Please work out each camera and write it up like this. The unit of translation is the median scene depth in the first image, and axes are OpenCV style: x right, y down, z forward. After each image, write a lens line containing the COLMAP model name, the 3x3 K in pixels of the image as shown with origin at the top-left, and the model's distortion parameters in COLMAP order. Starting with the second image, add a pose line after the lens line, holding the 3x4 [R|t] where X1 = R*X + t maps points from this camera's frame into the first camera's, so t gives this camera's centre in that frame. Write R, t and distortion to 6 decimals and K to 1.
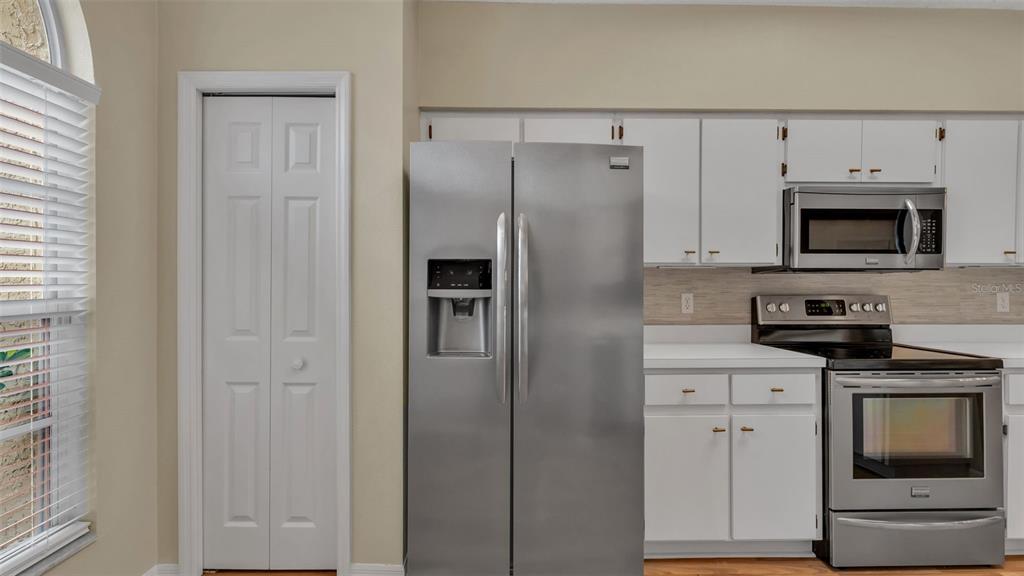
lens RADIAL K [[495.7, 0, 511.3], [0, 495.7, 284.5], [0, 0, 1]] dist [0.002449, -0.001909]
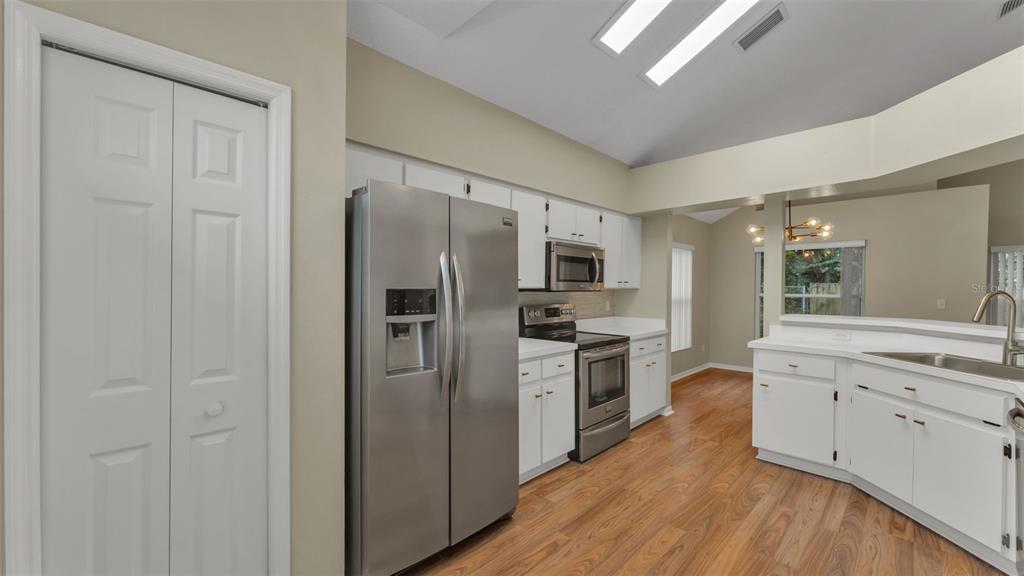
lens RADIAL K [[410.2, 0, 511.6], [0, 410.2, 290.4], [0, 0, 1]] dist [0.001598, 0.000026]
pose [[0.713596, -0.002634, 0.700552, -0.536815], [-0.006587, 0.999924, 0.010469, -0.051899], [-0.700526, -0.012085, 0.713524, 0.139500]]
